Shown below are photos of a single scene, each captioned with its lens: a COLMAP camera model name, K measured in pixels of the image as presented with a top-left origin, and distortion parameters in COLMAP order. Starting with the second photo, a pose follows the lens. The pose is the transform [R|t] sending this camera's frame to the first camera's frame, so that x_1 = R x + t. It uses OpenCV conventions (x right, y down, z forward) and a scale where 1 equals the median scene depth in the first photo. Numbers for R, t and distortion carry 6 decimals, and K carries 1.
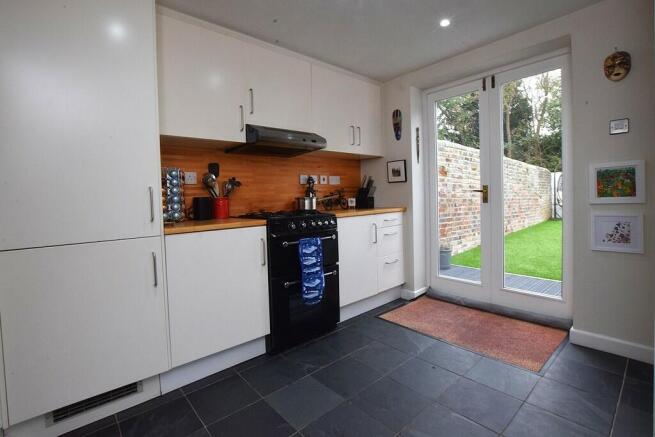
lens RADIAL K [[303.6, 0, 327.5], [0, 303.6, 218.5], [0, 0, 1]] dist [0.000496, -0.000041]
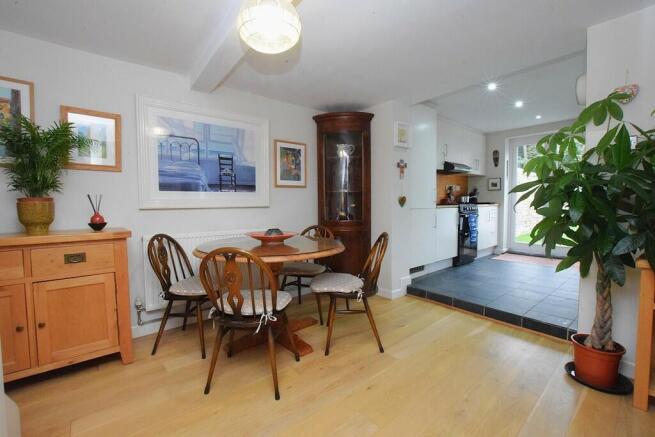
lens RADIAL K [[283.2, 0, 327.5], [0, 283.2, 218.5], [0, 0, 1]] dist [-0.000535, -0.000086]
pose [[0.999385, 0.024645, -0.024943, -0.746607], [-0.025204, 0.999433, -0.022327, 0.119506], [0.024379, 0.022942, 0.999440, -0.747068]]
